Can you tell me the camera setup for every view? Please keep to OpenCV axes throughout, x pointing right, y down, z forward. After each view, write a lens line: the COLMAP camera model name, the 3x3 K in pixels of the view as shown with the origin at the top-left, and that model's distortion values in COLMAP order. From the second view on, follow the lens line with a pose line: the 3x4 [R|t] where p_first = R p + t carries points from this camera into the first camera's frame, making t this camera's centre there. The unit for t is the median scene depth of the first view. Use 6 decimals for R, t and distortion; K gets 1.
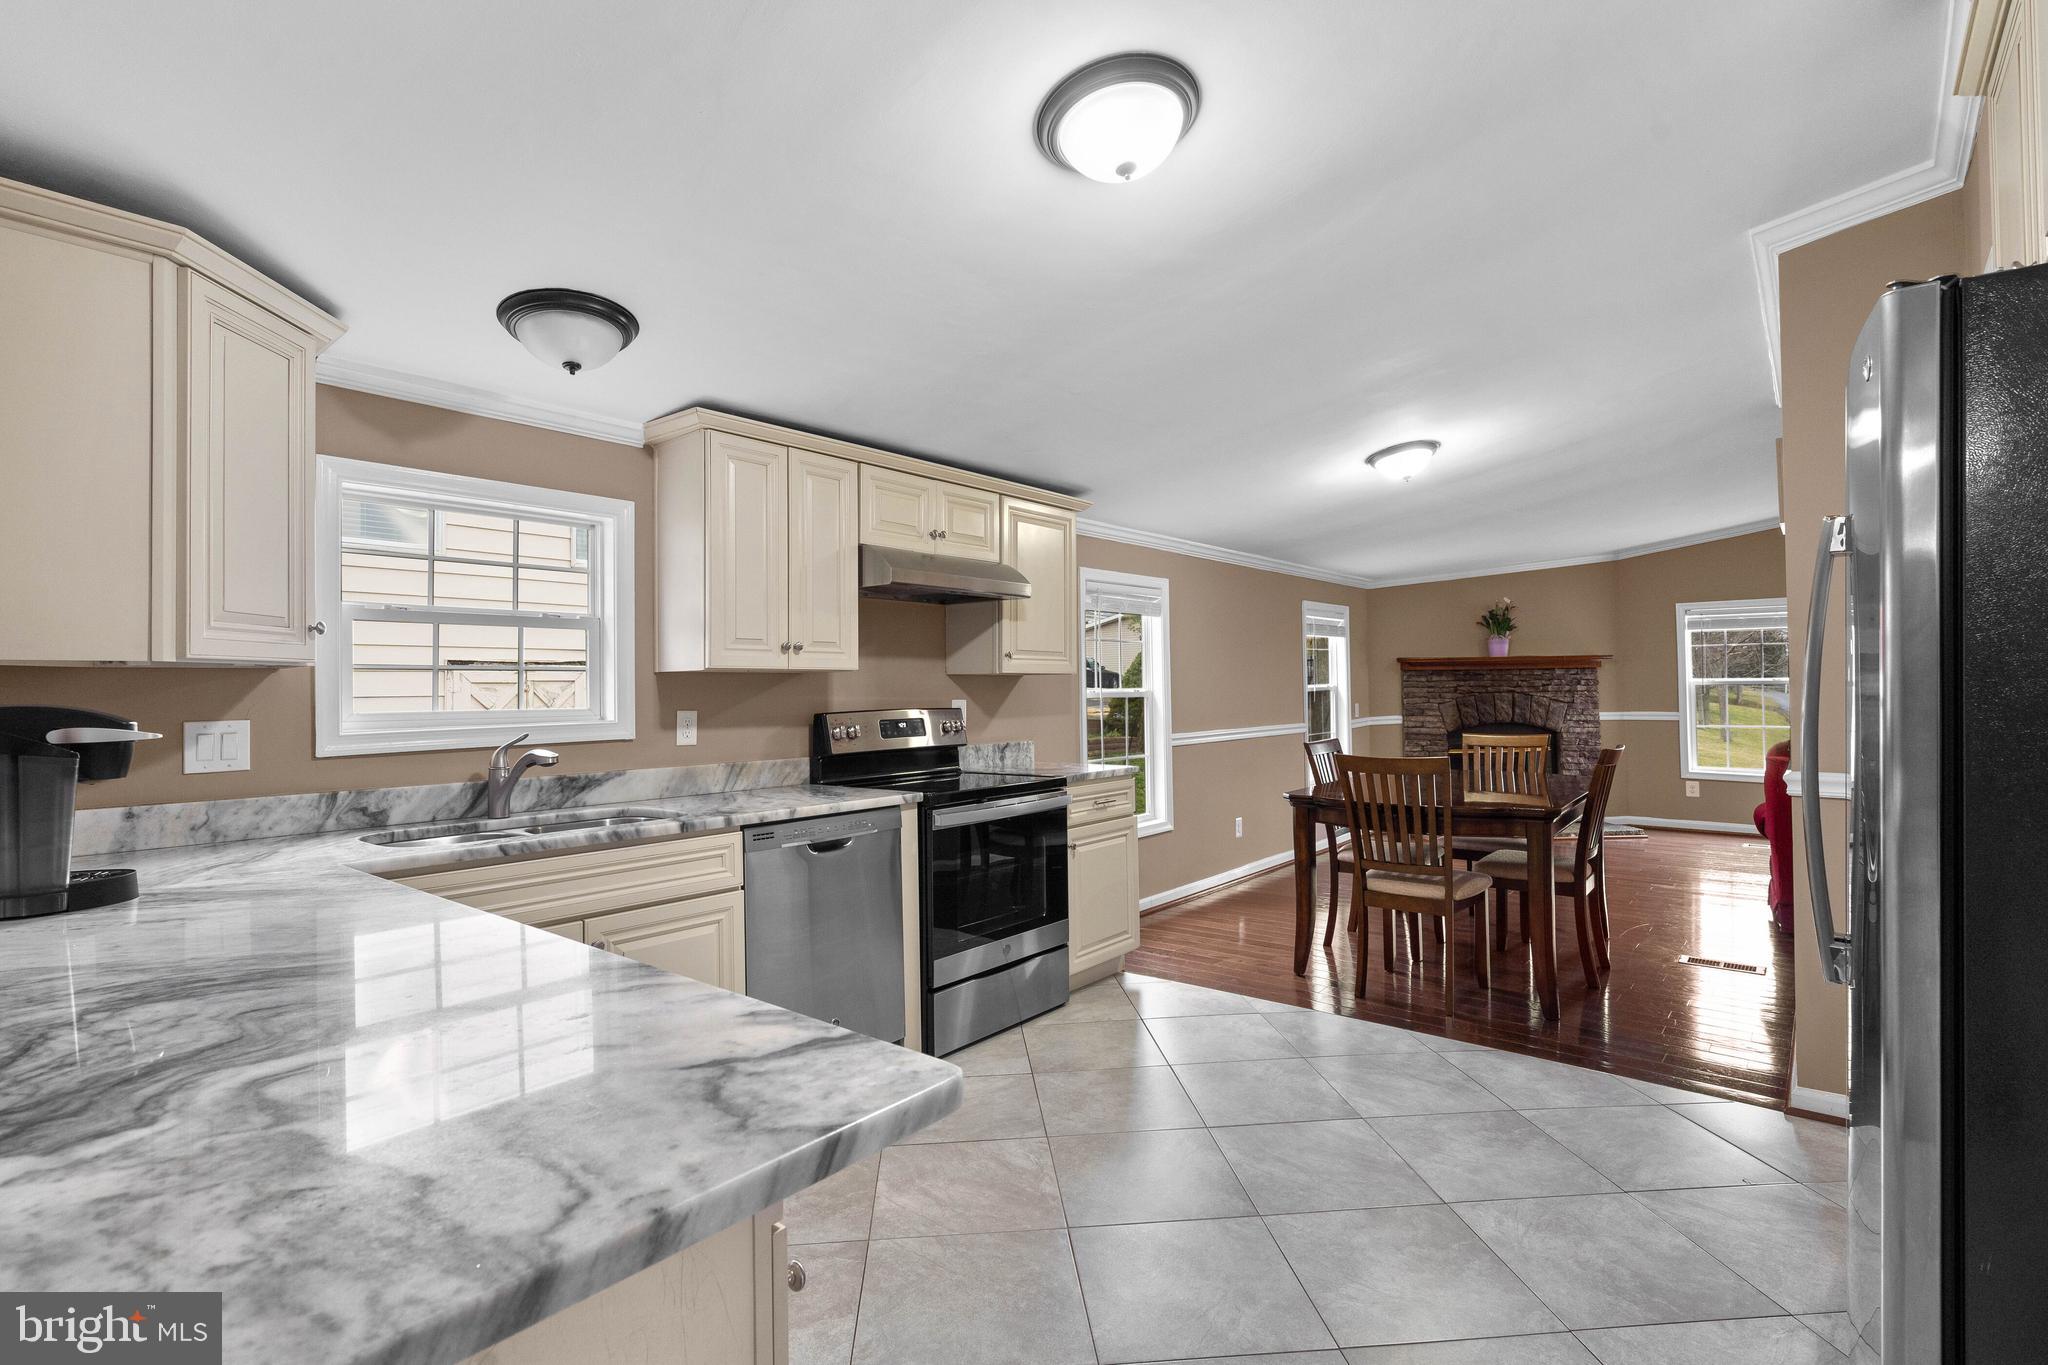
lens RADIAL K [[953.9, 0, 1018.9], [0, 953.9, 667.7], [0, 0, 1]] dist [-0.006117, 0.001733]
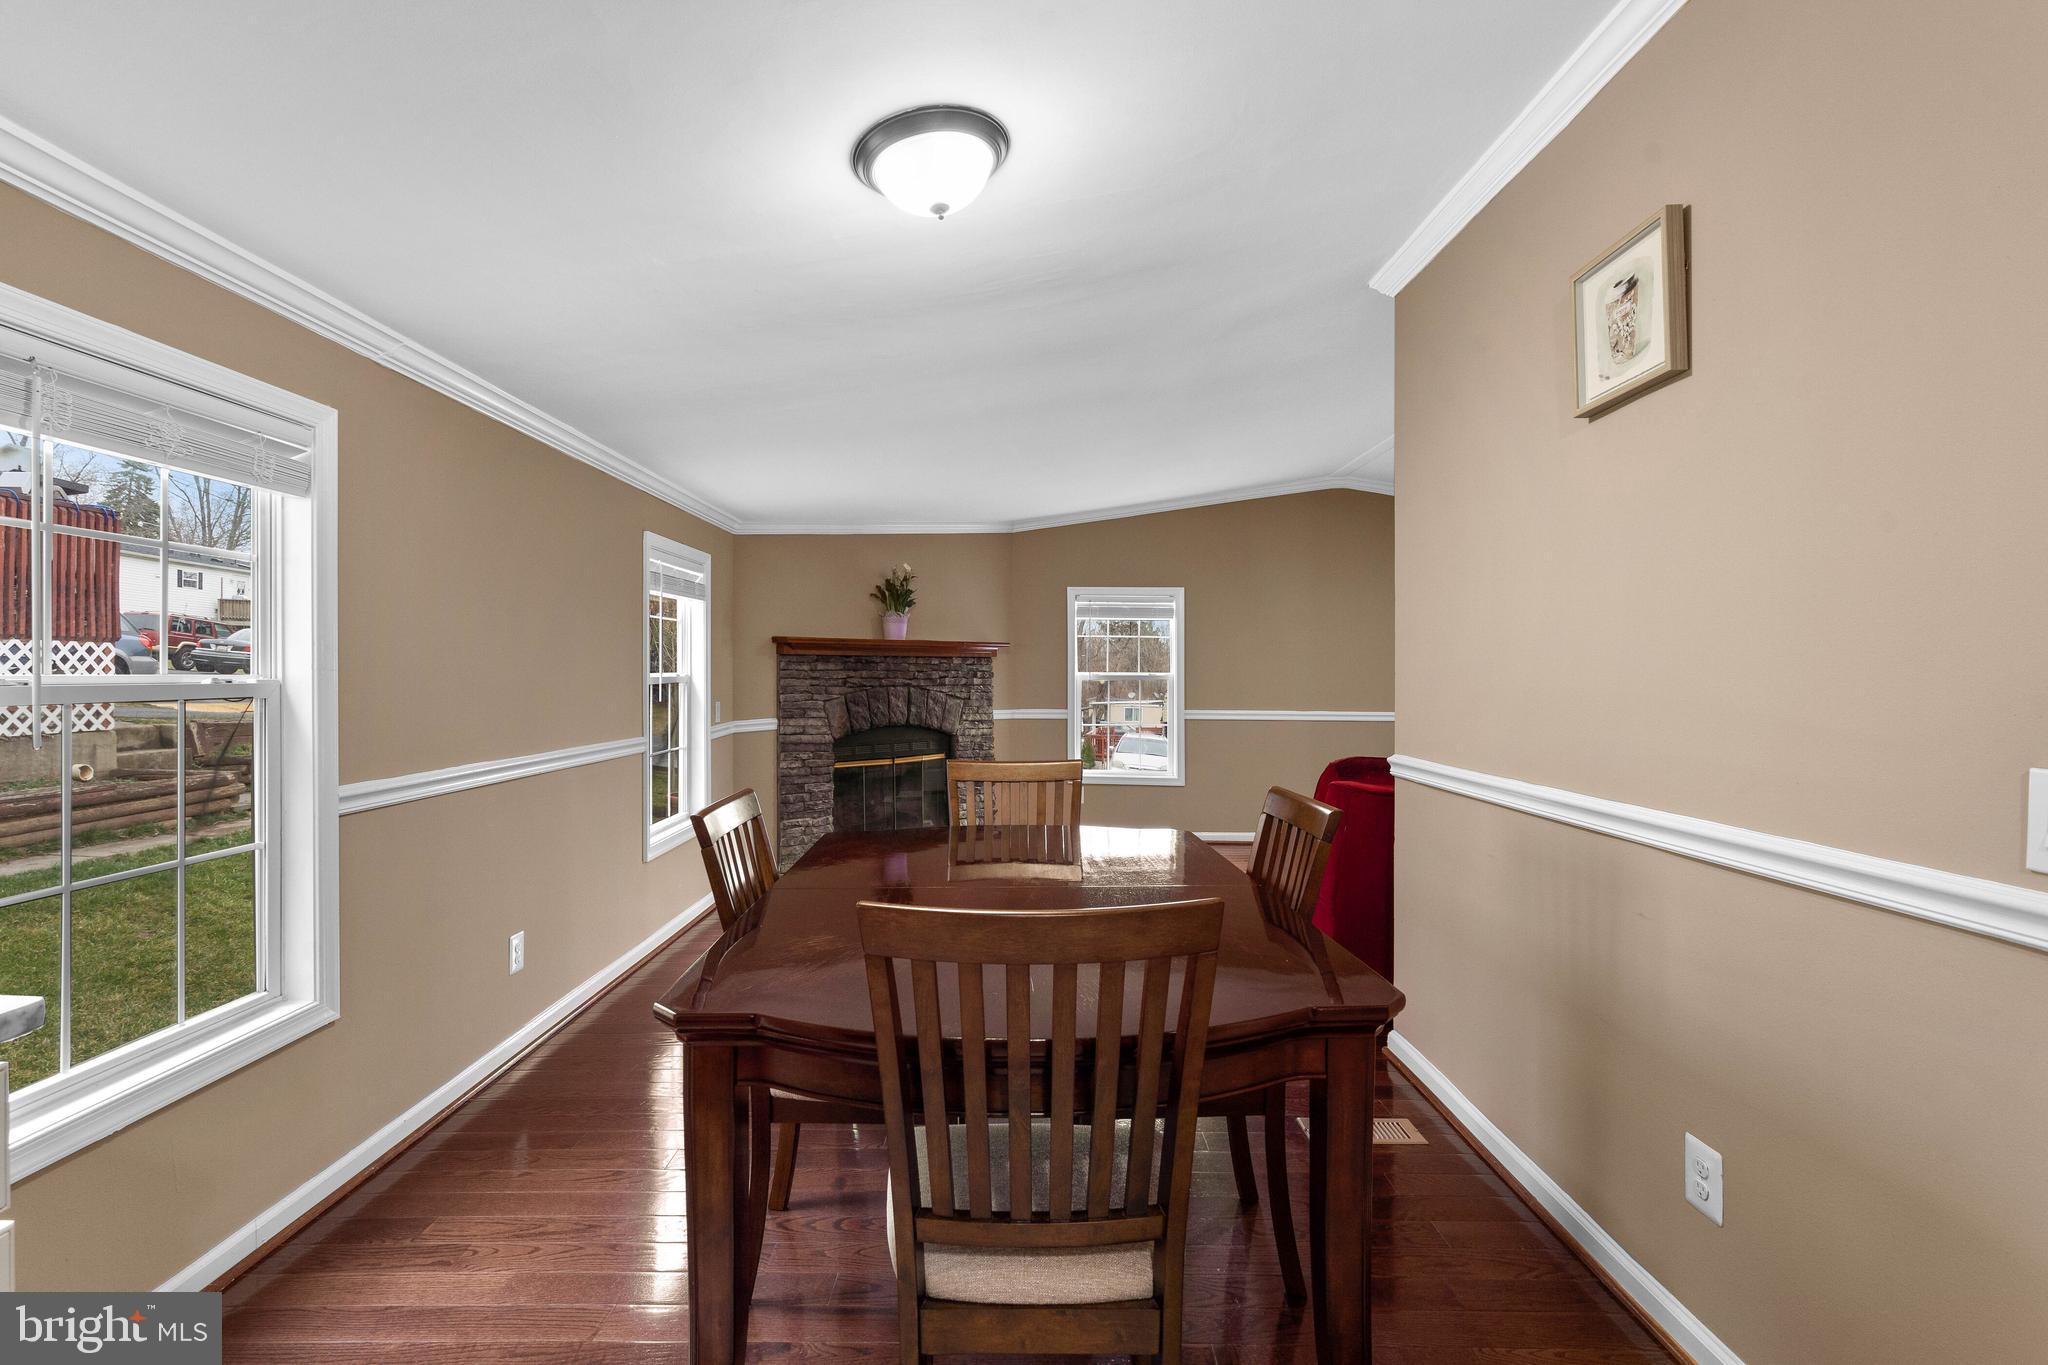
lens RADIAL K [[953.9, 0, 1015.4], [0, 953.9, 677.4], [0, 0, 1]] dist [-0.006117, 0.001733]
pose [[0.767140, 0.011182, 0.641383, 0.091046], [-0.023292, 0.999674, 0.010431, 0.009316], [-0.641057, -0.022941, 0.767150, 0.377956]]
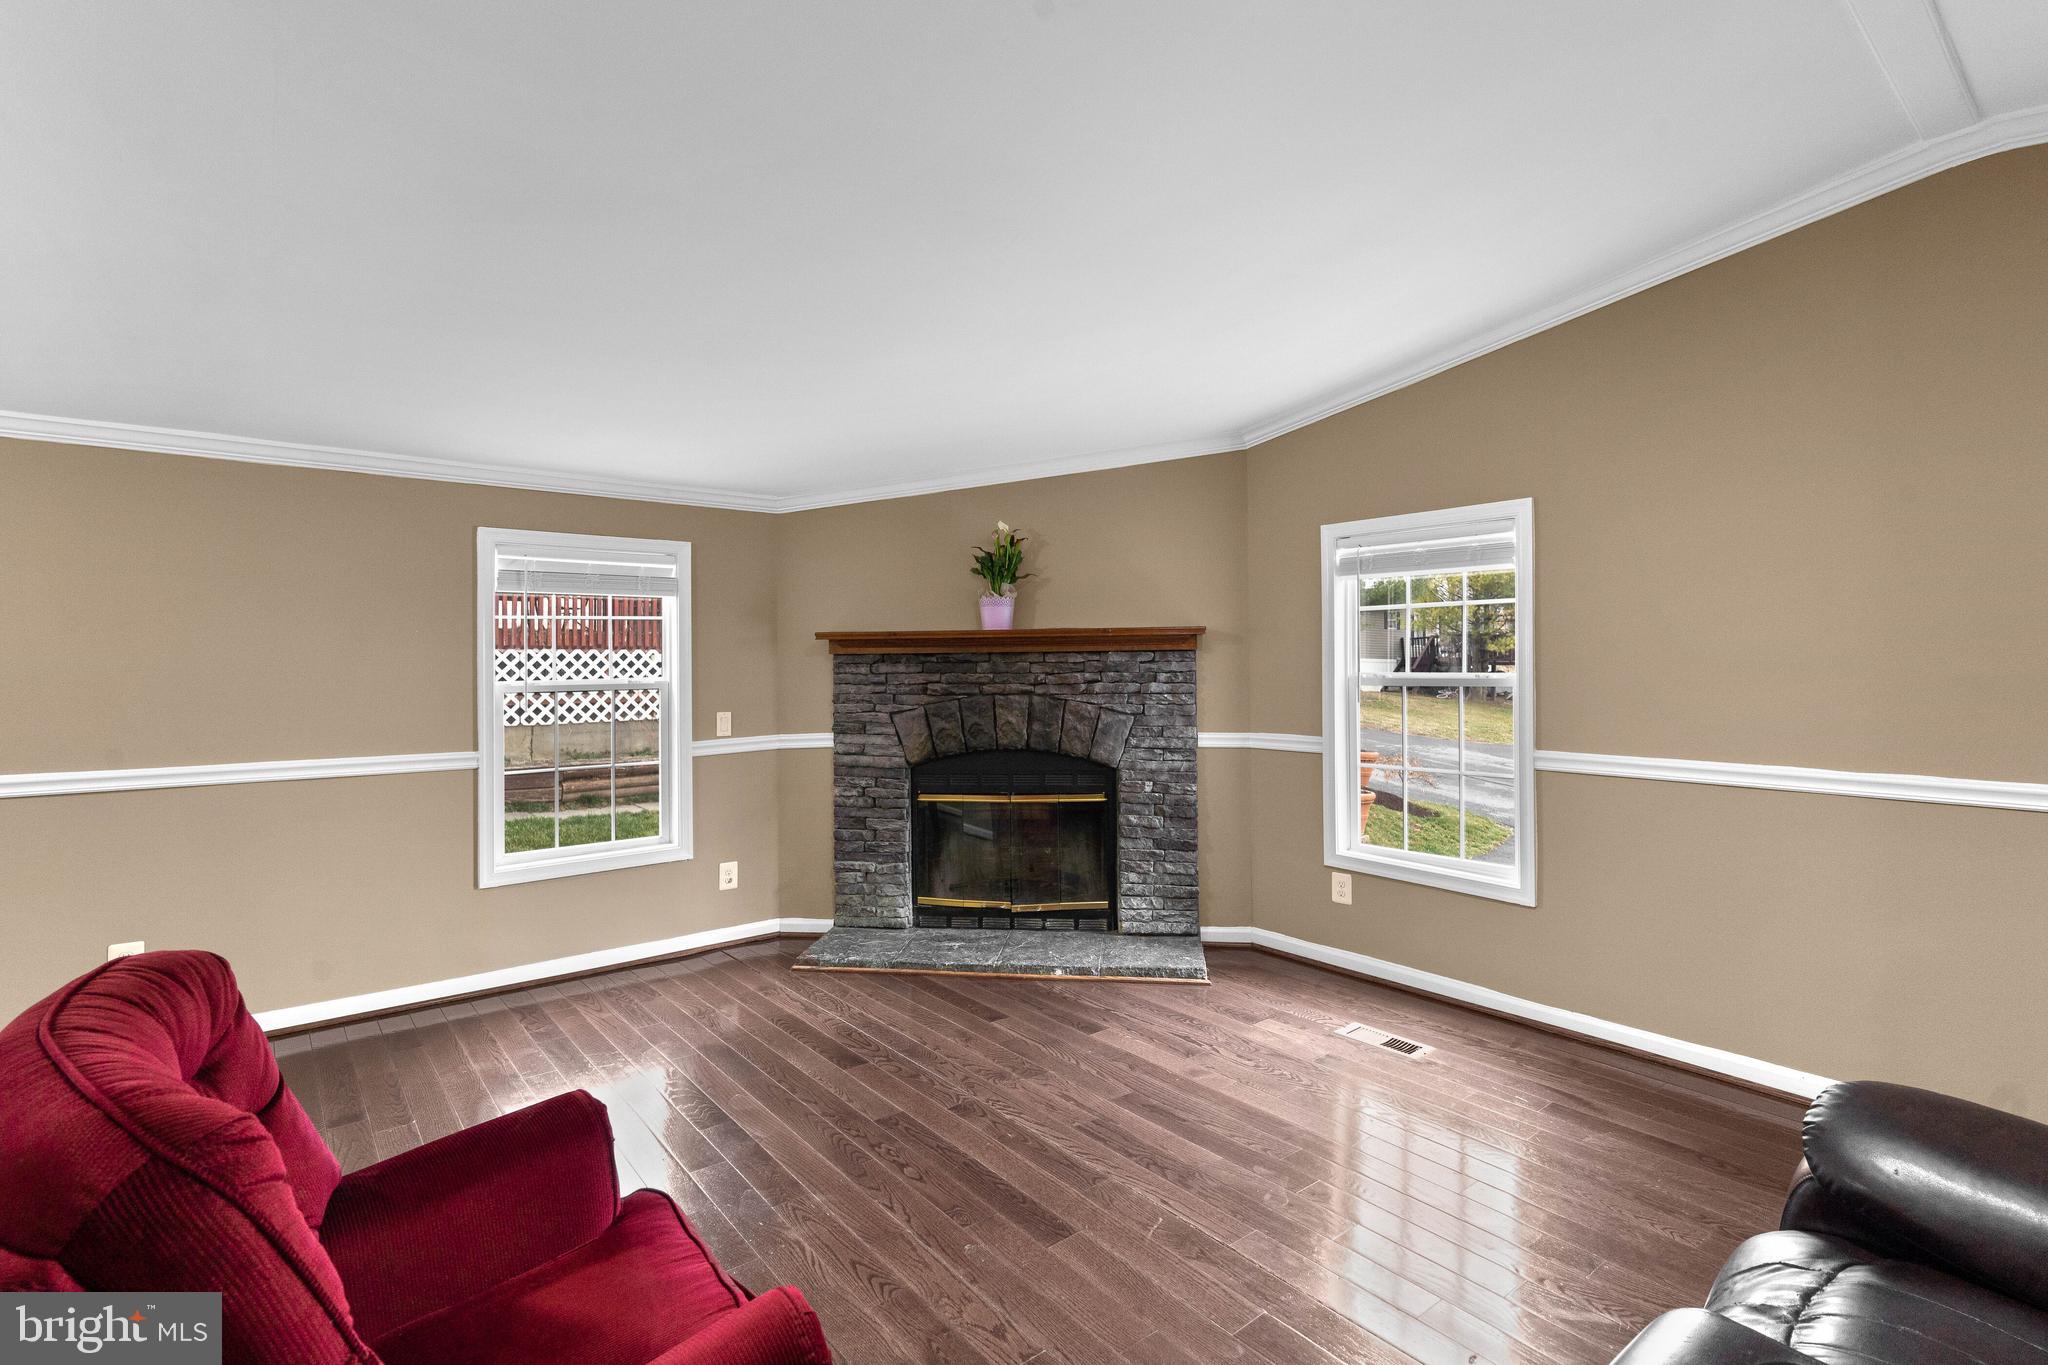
lens RADIAL K [[953.9, 0, 1038.6], [0, 953.9, 648.8], [0, 0, 1]] dist [-0.006117, 0.001733]
pose [[0.981798, 0.000997, -0.189926, 0.696630], [-0.001377, 0.999997, -0.001872, 0.000340], [0.189924, 0.002100, 0.981797, 0.504870]]
